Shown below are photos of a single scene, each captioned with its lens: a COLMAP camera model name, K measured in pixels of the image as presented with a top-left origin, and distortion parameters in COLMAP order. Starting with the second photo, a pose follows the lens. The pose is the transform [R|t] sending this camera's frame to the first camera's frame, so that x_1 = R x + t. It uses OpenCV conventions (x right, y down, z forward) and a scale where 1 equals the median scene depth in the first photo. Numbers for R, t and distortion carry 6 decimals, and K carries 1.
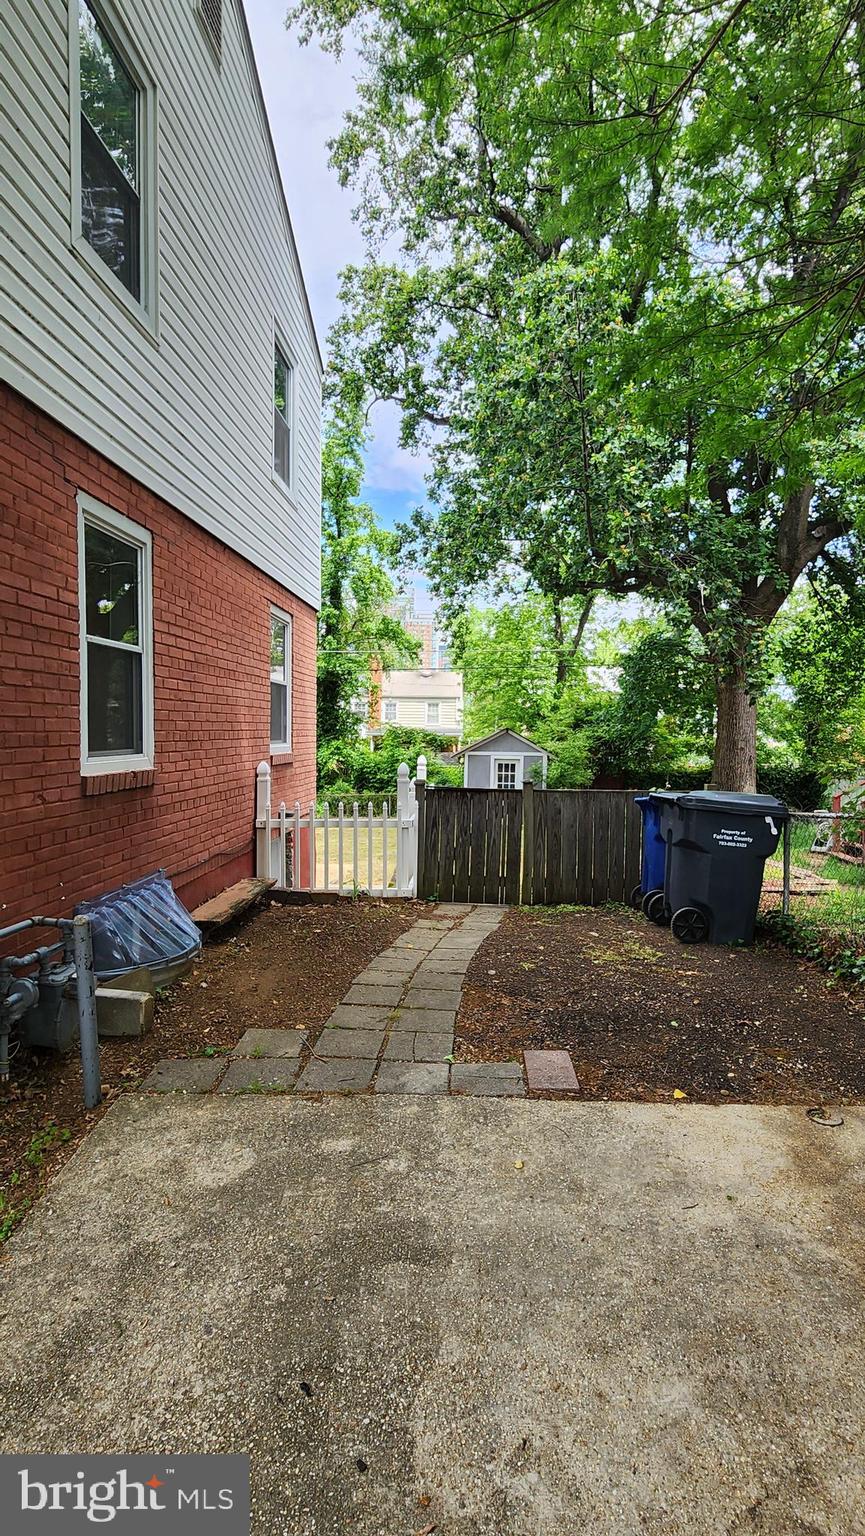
lens RADIAL K [[623.8, 0, 430.5], [0, 623.8, 760.9], [0, 0, 1]] dist [0.000172, 0.000658]
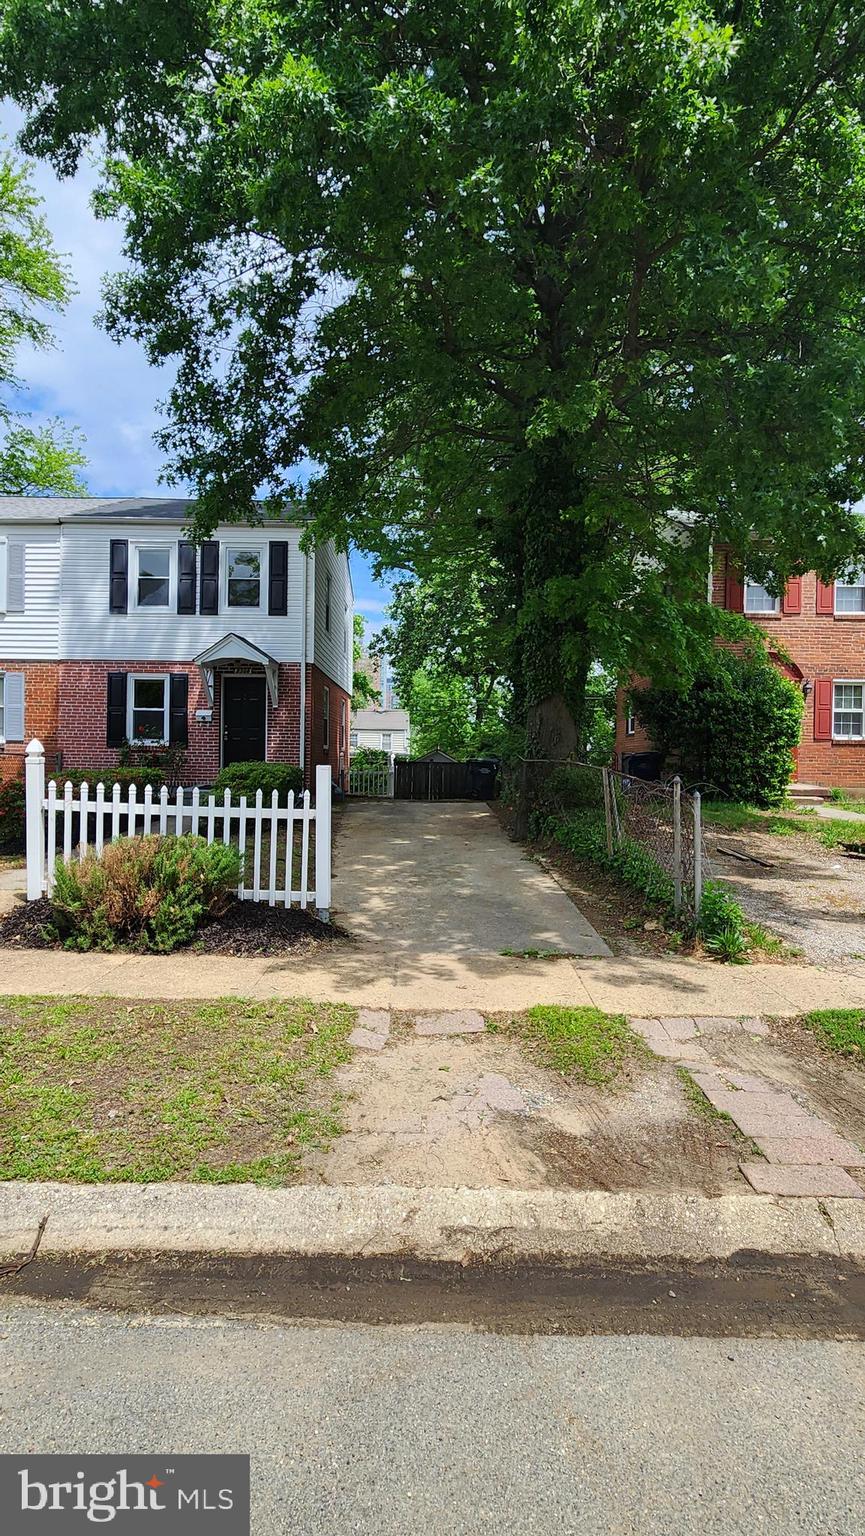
lens RADIAL K [[623.8, 0, 430.5], [0, 623.8, 760.9], [0, 0, 1]] dist [0.000172, 0.000658]
pose [[0.996351, 0.005575, 0.085164, -0.033931], [-0.001316, 0.998749, -0.049987, 0.063499], [-0.085336, 0.049693, 0.995112, -0.651288]]
